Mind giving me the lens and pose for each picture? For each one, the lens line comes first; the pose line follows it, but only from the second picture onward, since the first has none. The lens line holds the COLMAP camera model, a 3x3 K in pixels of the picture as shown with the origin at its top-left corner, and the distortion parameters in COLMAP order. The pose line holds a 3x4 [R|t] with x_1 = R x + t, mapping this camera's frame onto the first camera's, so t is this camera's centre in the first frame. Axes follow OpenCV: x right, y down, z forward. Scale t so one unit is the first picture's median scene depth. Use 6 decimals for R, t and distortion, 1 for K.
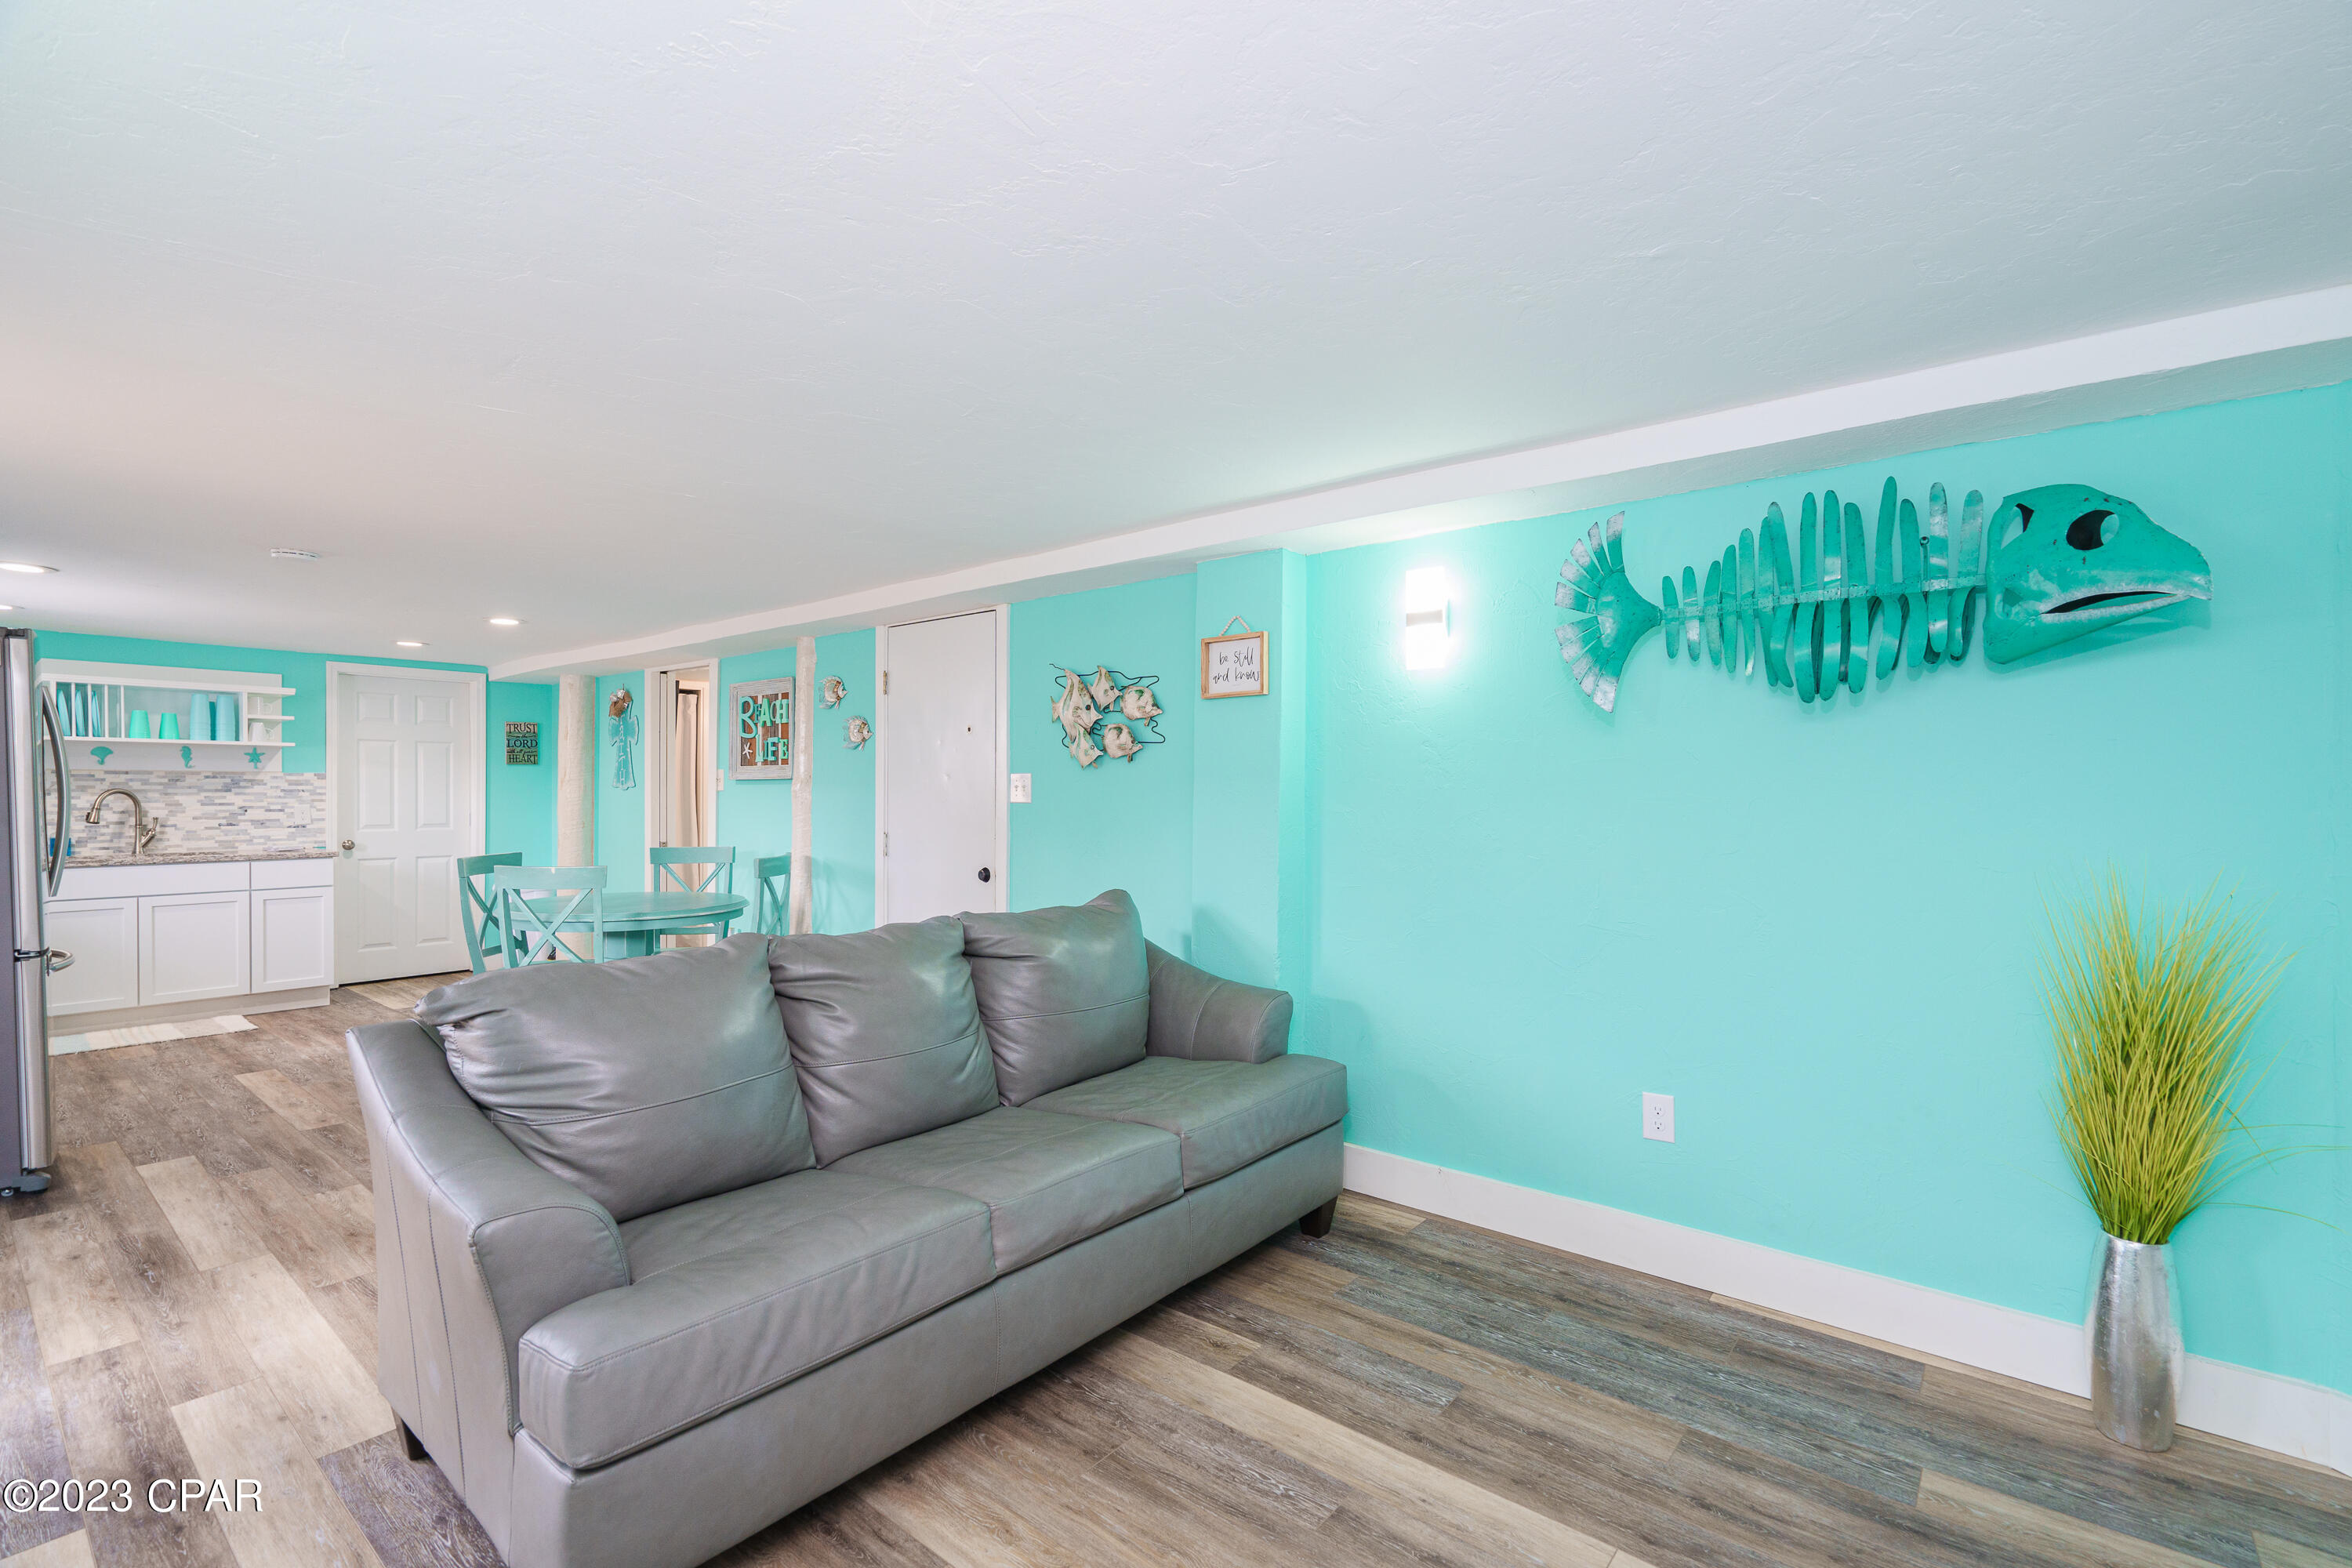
lens RADIAL K [[1053.2, 0, 1166.7], [0, 1053.2, 820.5], [0, 0, 1]] dist [0.002708, 0.000404]
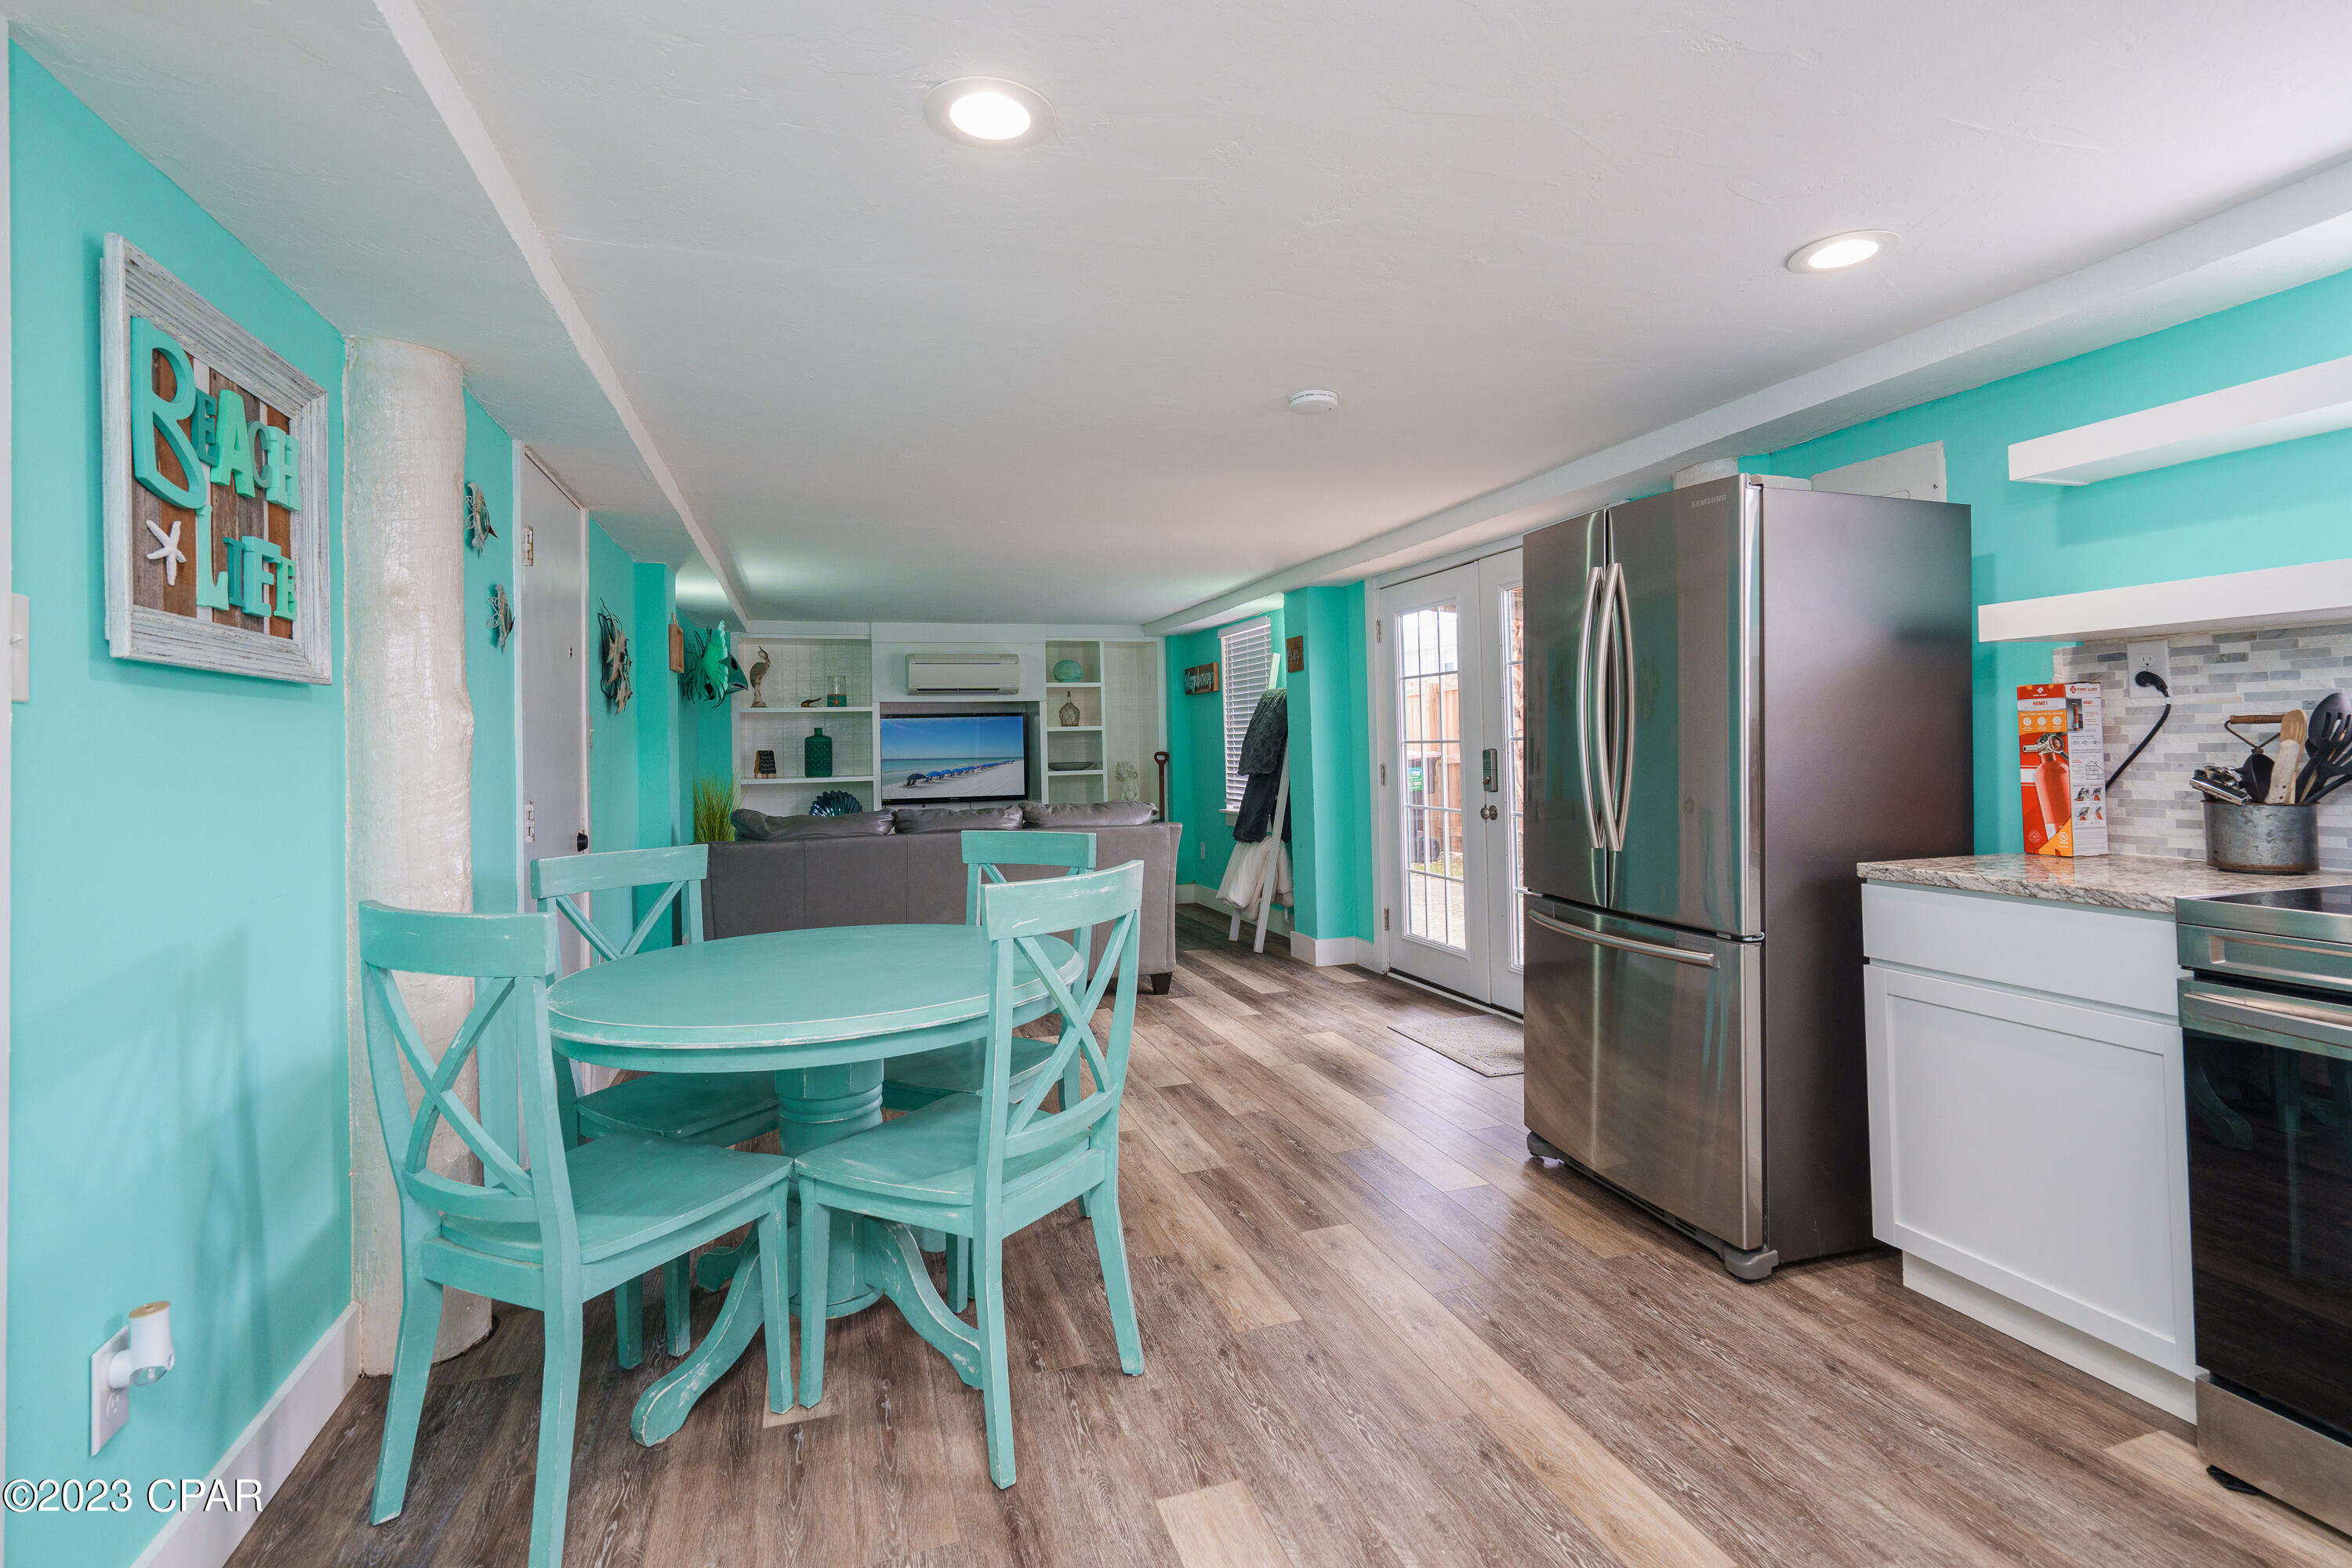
lens RADIAL K [[1112.1, 0, 1213.1], [0, 1112.1, 737.3], [0, 0, 1]] dist [-0.001165, -0.000160]
pose [[-0.862164, 0.021795, 0.506161, -1.044375], [0.035190, 0.999237, 0.016915, -0.023434], [-0.505406, 0.032396, -0.862273, 1.543970]]
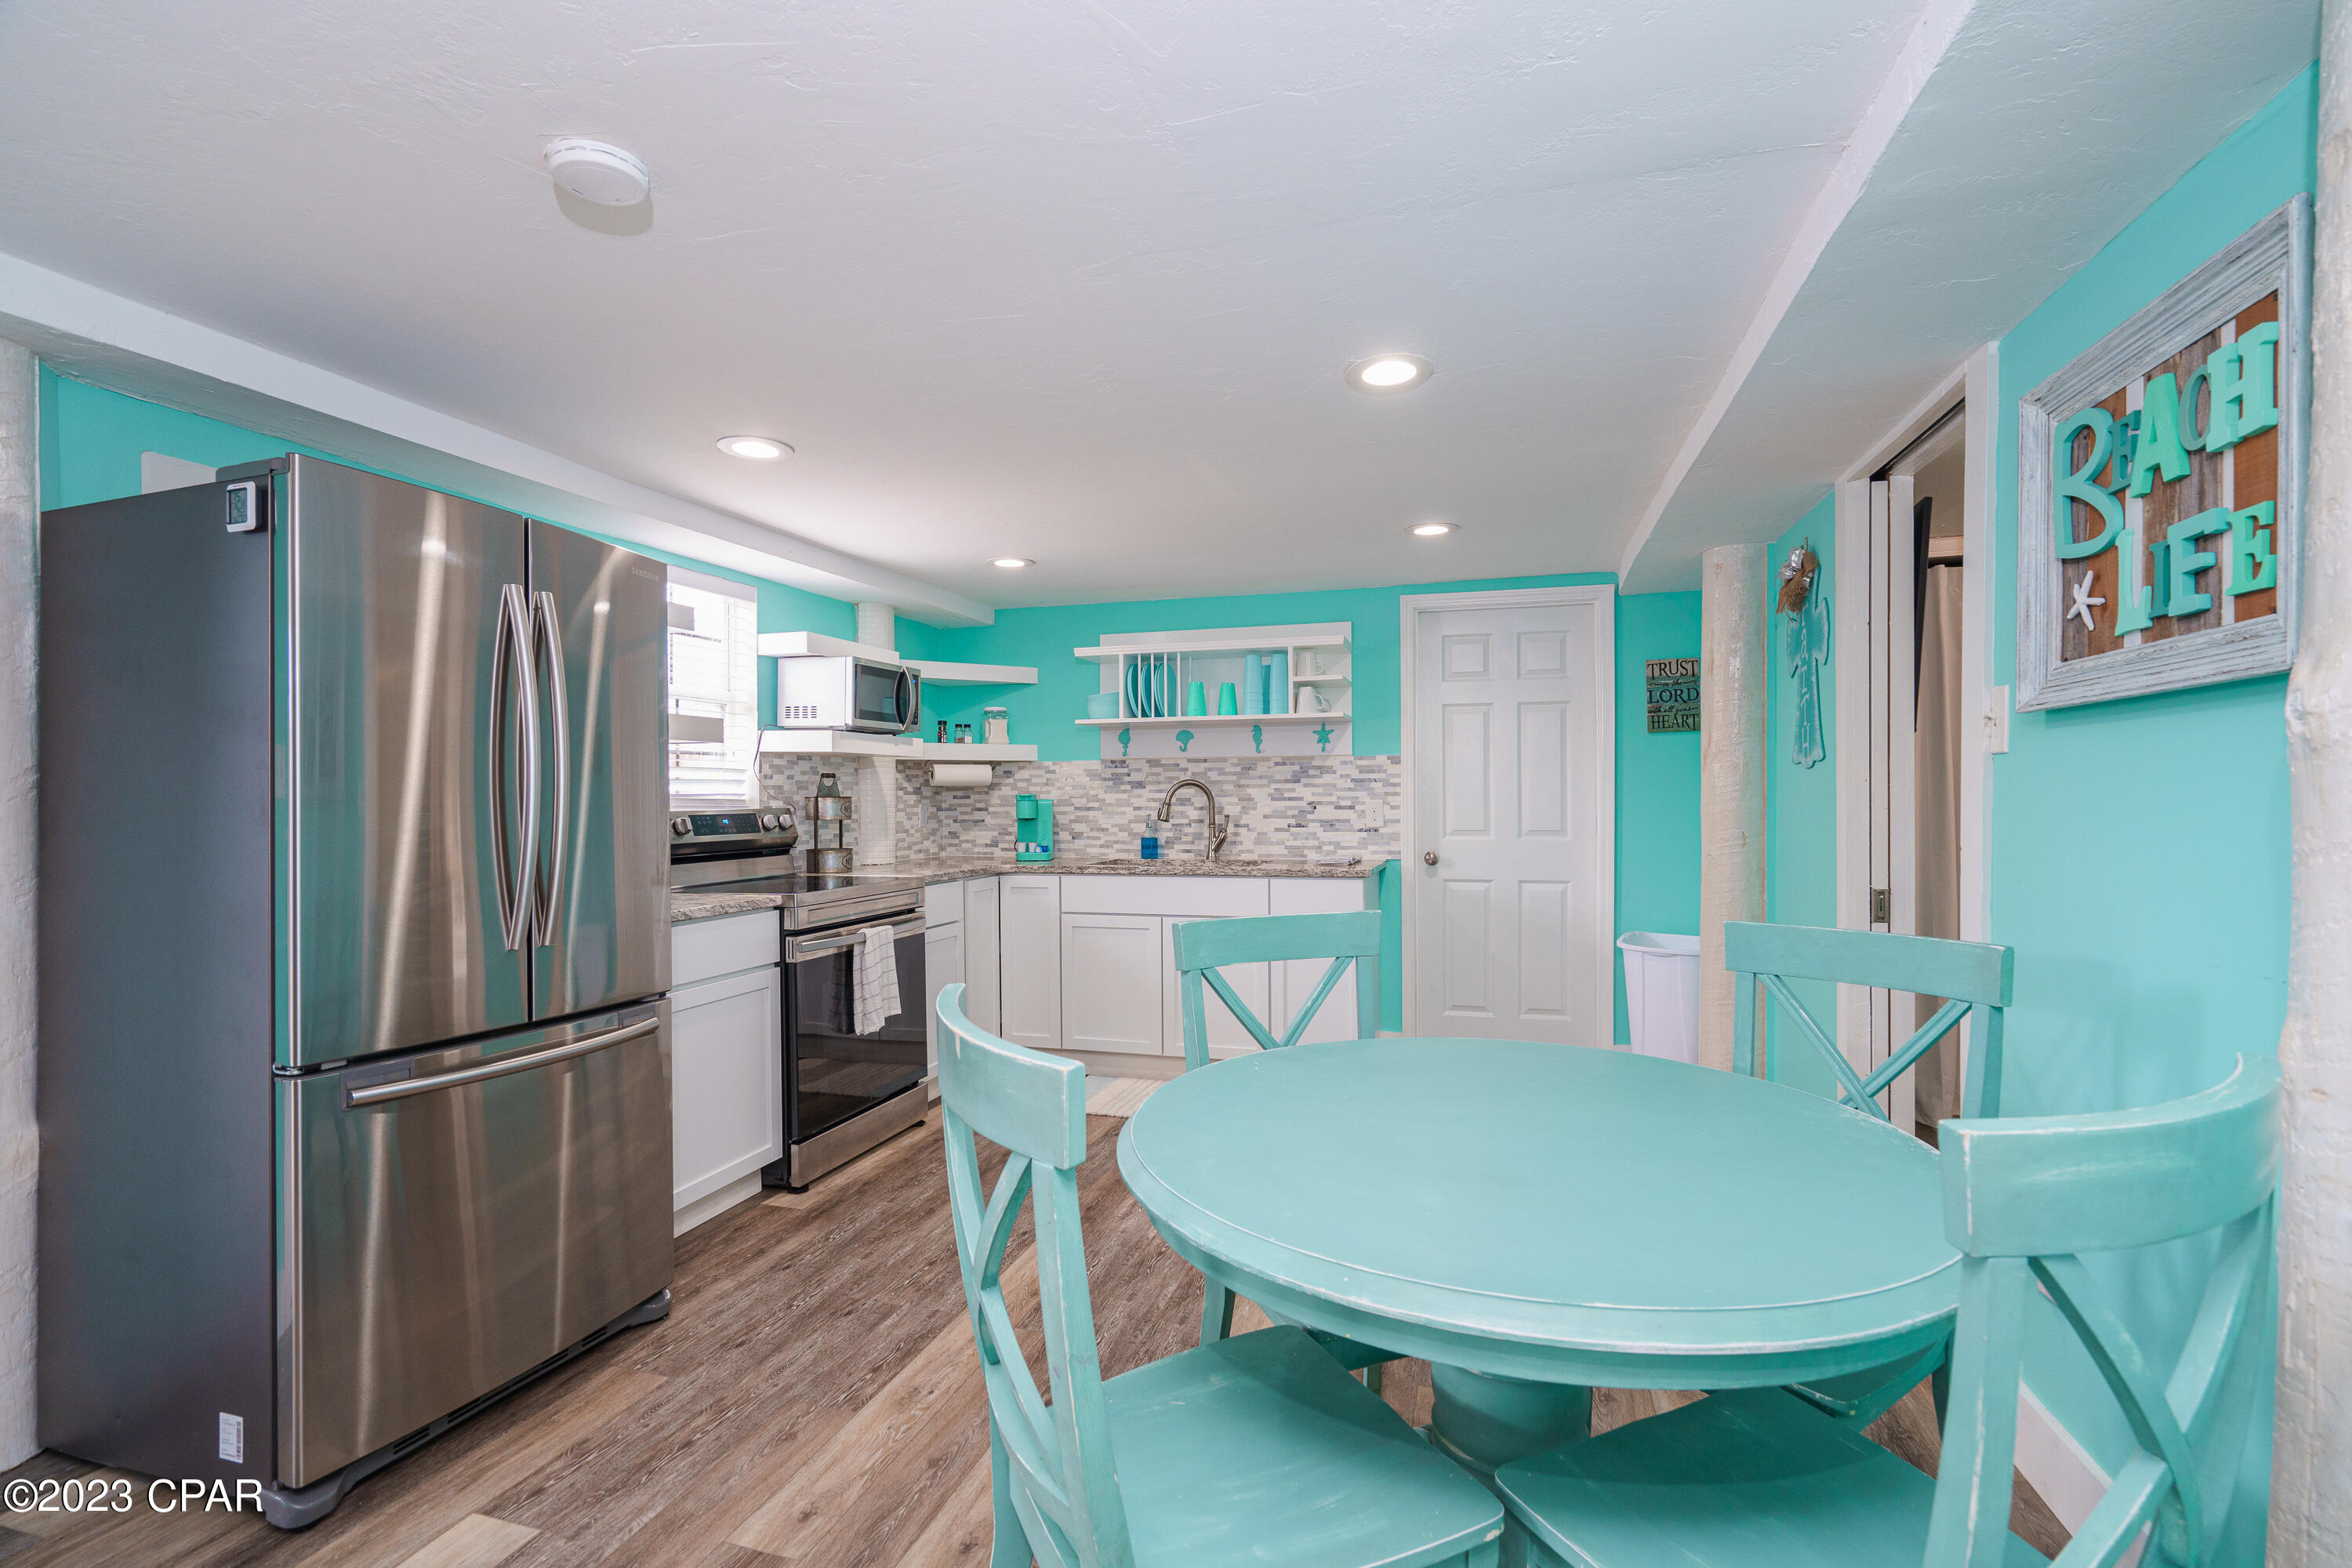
lens RADIAL K [[1066.0, 0, 1172.7], [0, 1066.0, 796.1], [0, 0, 1]] dist [-0.002949, -0.000553]
pose [[0.394692, -0.004763, -0.918801, -0.328558], [-0.019973, 0.999706, -0.013762, -0.007652], [0.918596, 0.023782, 0.394481, 0.935267]]
